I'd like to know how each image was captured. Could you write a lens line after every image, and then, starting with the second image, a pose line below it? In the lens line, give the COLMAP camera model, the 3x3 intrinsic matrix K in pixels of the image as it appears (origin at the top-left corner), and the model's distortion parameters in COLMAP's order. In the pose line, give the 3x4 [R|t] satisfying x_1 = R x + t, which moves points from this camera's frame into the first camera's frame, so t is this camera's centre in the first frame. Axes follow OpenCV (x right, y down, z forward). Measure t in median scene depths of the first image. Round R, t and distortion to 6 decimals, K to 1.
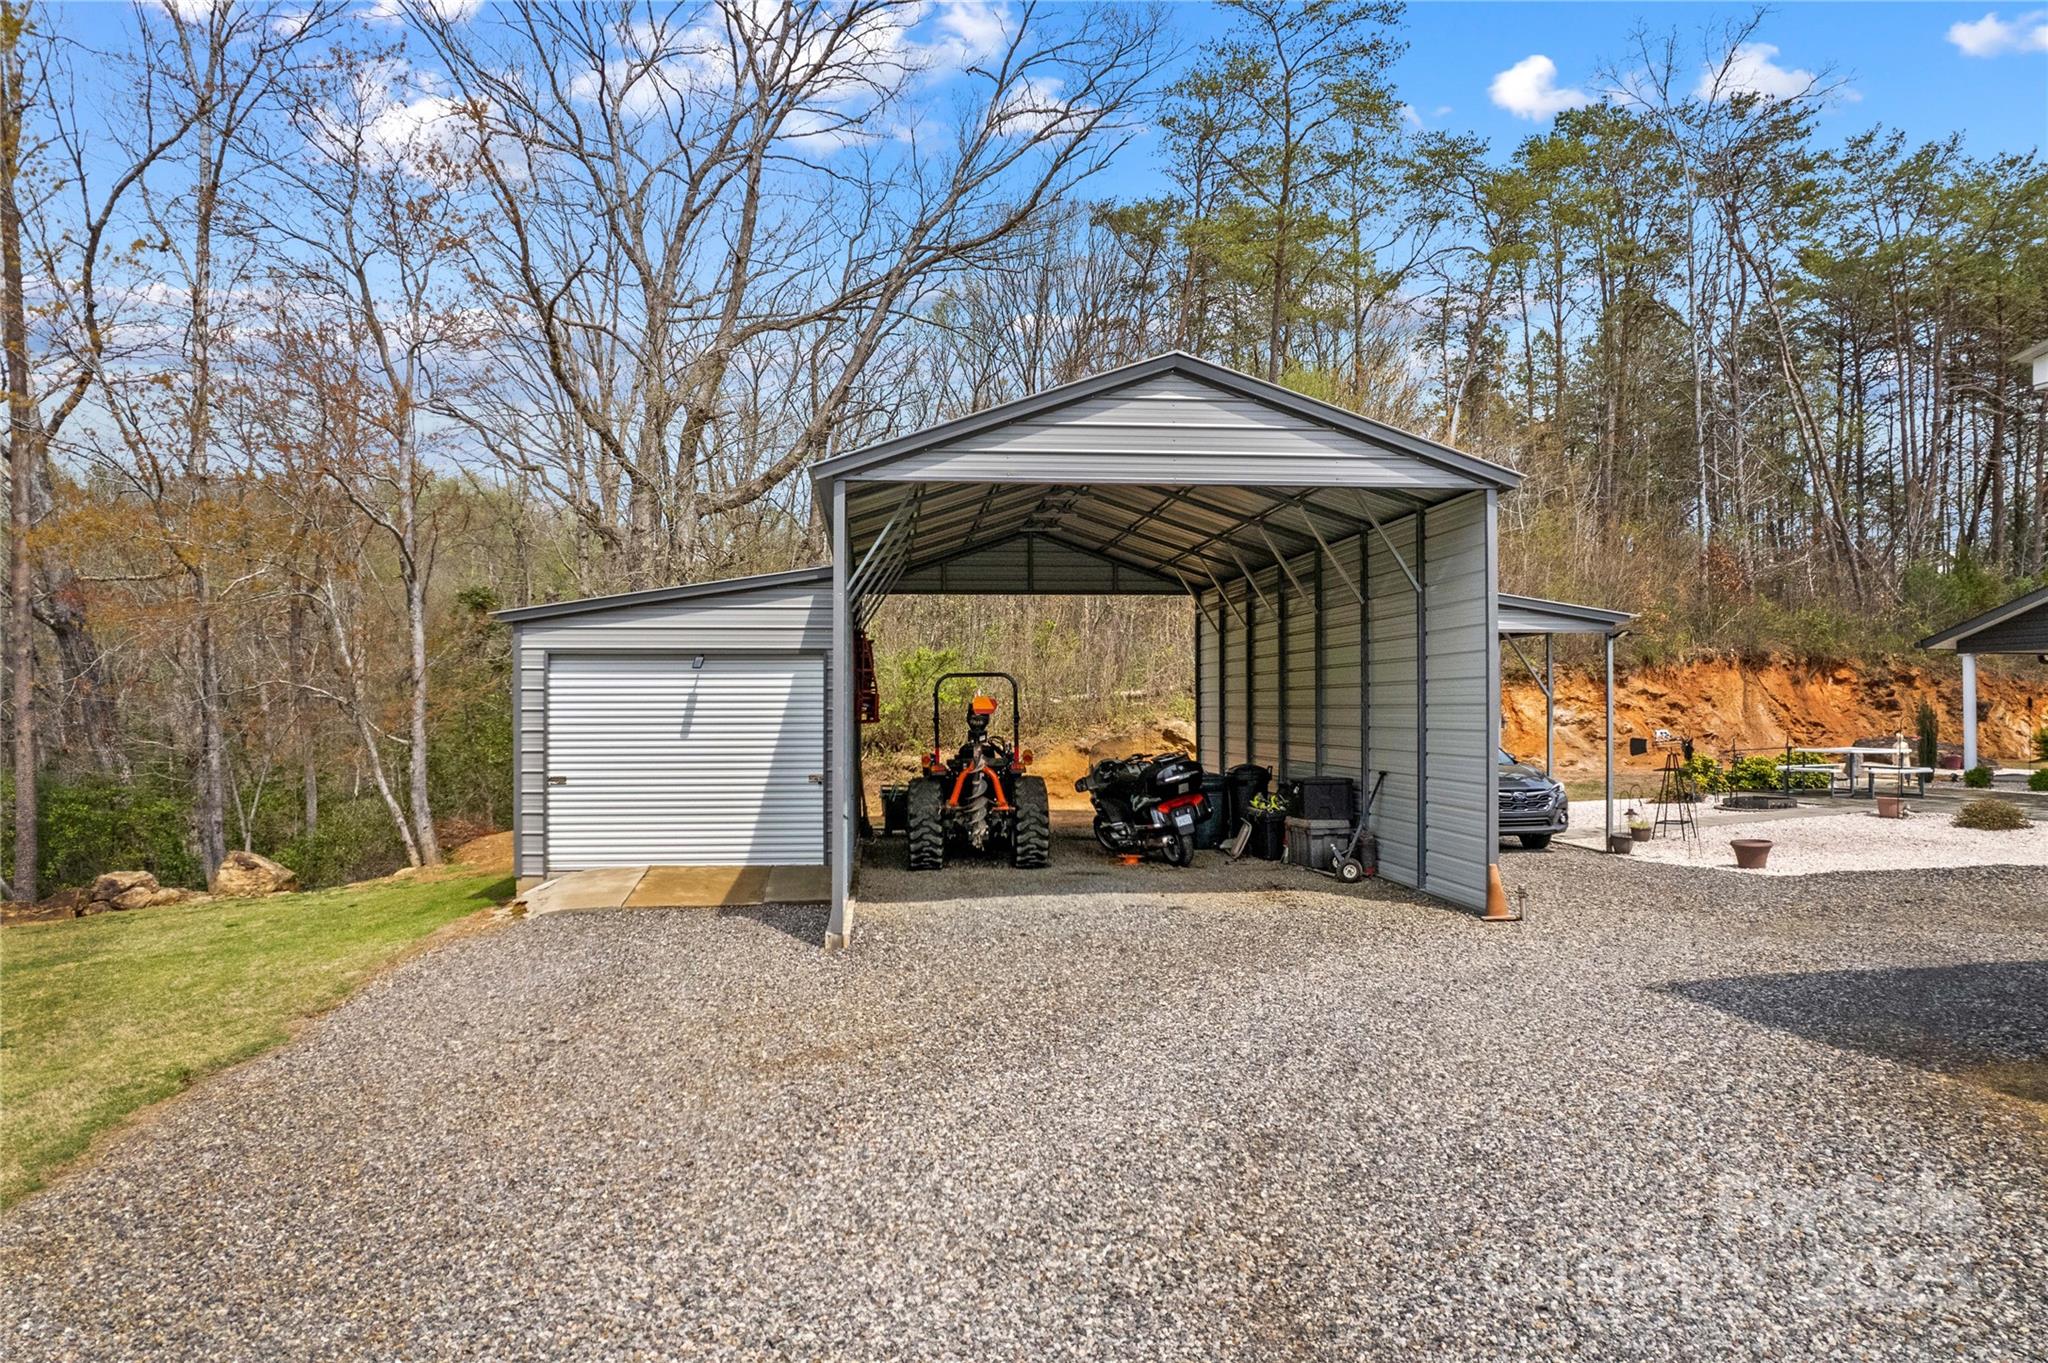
lens RADIAL K [[1320.9, 0, 1024.0], [0, 1320.9, 681.5], [0, 0, 1]] dist [-0.116564, 0.071334]
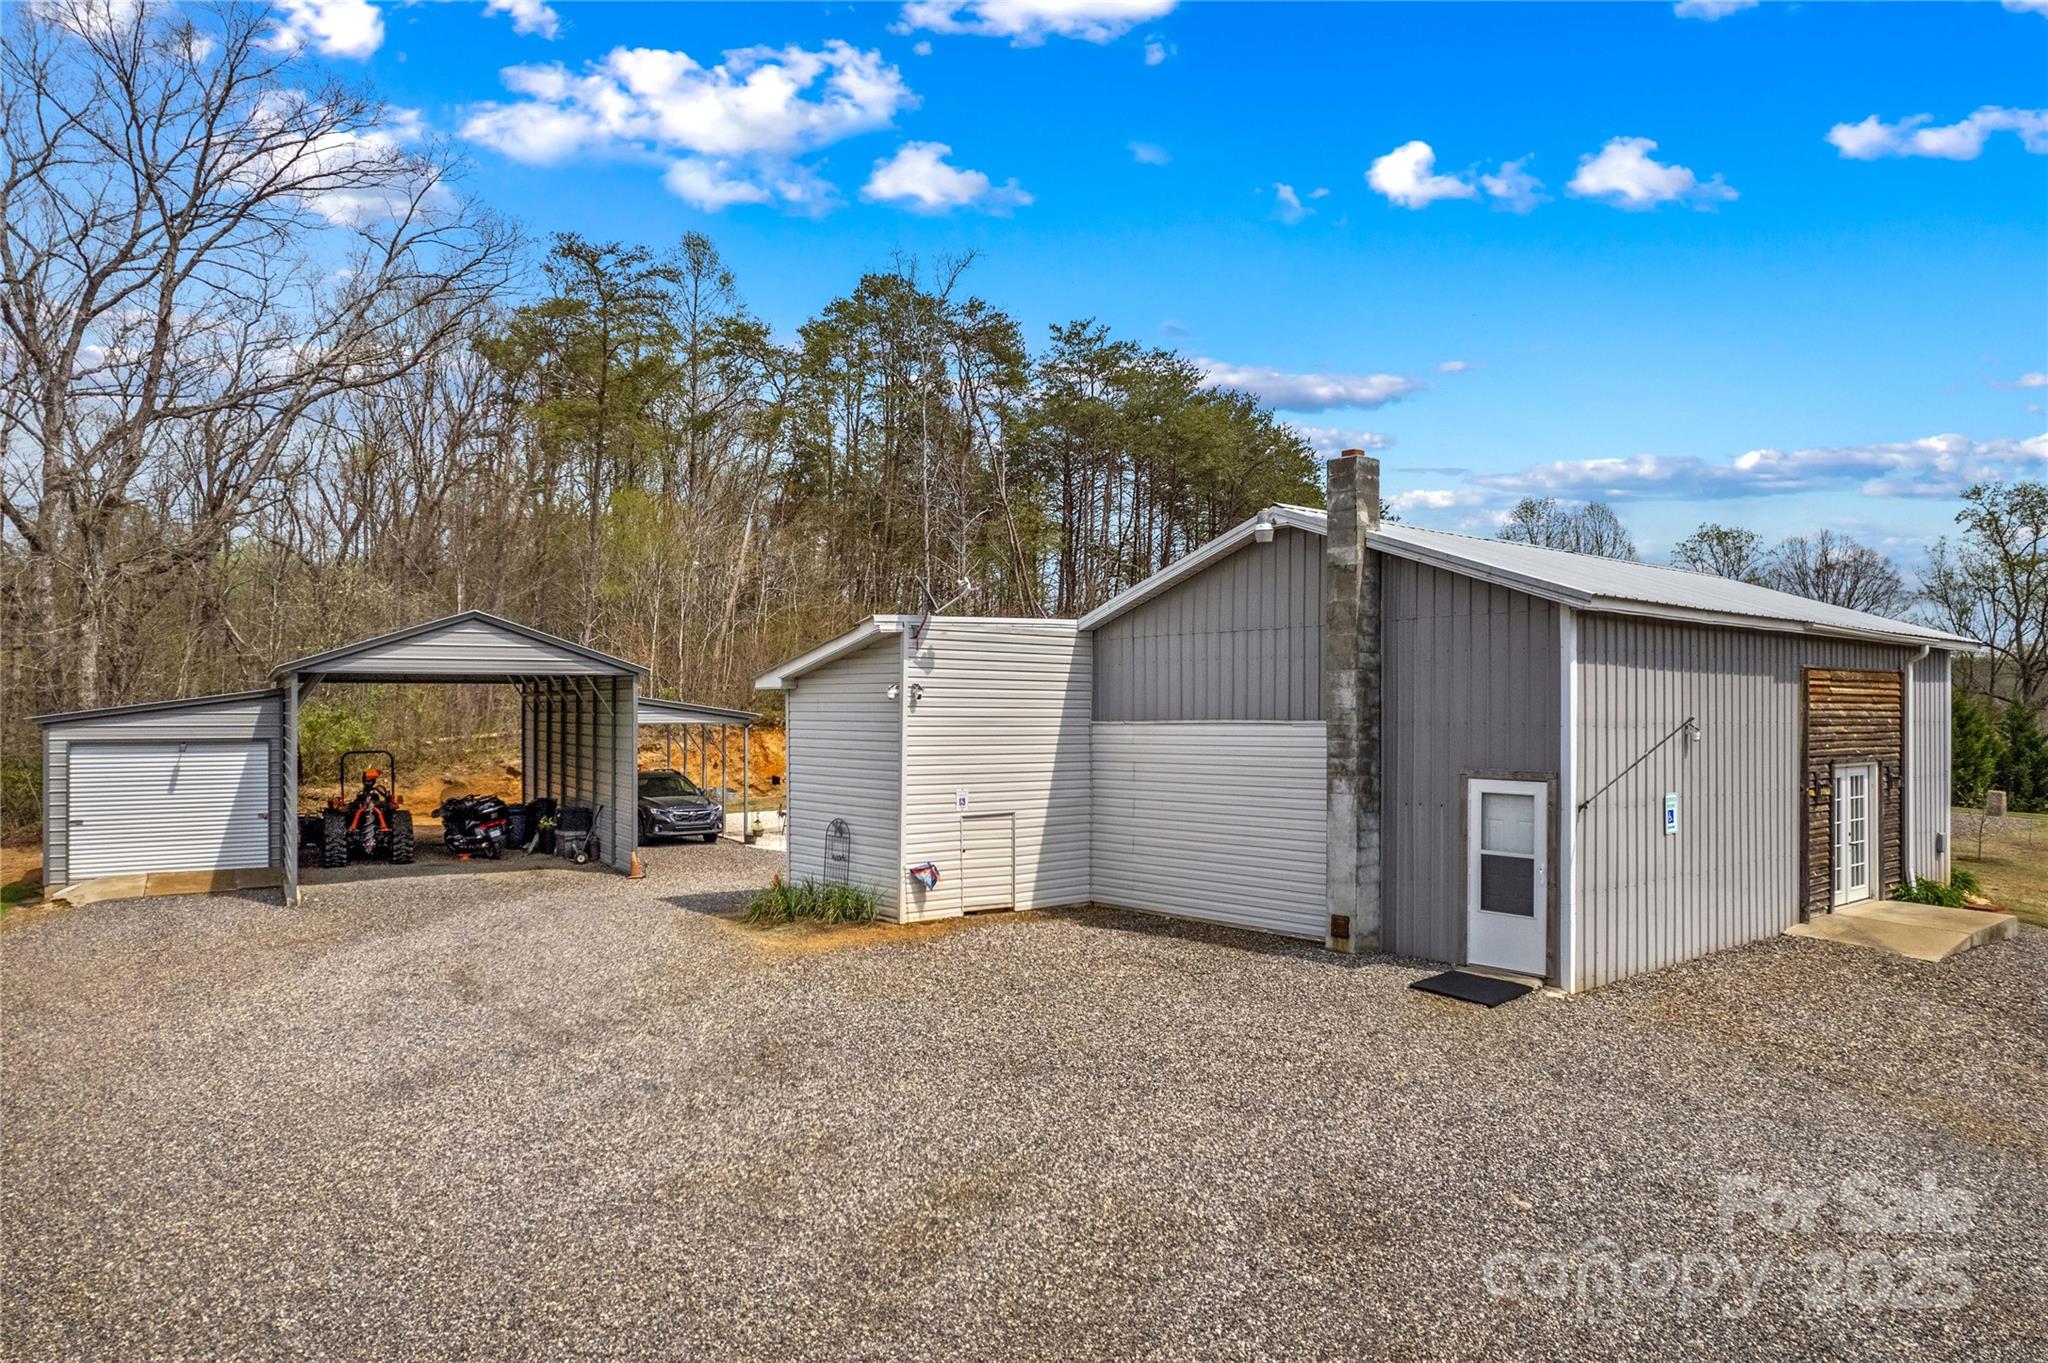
lens RADIAL K [[1312.6, 0, 1032.6], [0, 1312.6, 689.5], [0, 0, 1]] dist [-0.047098, 0.022636]
pose [[0.901328, 0.009254, 0.433038, 0.010048], [-0.013616, 0.999883, 0.006973, -0.101047], [-0.432923, -0.012181, 0.901349, -0.817619]]
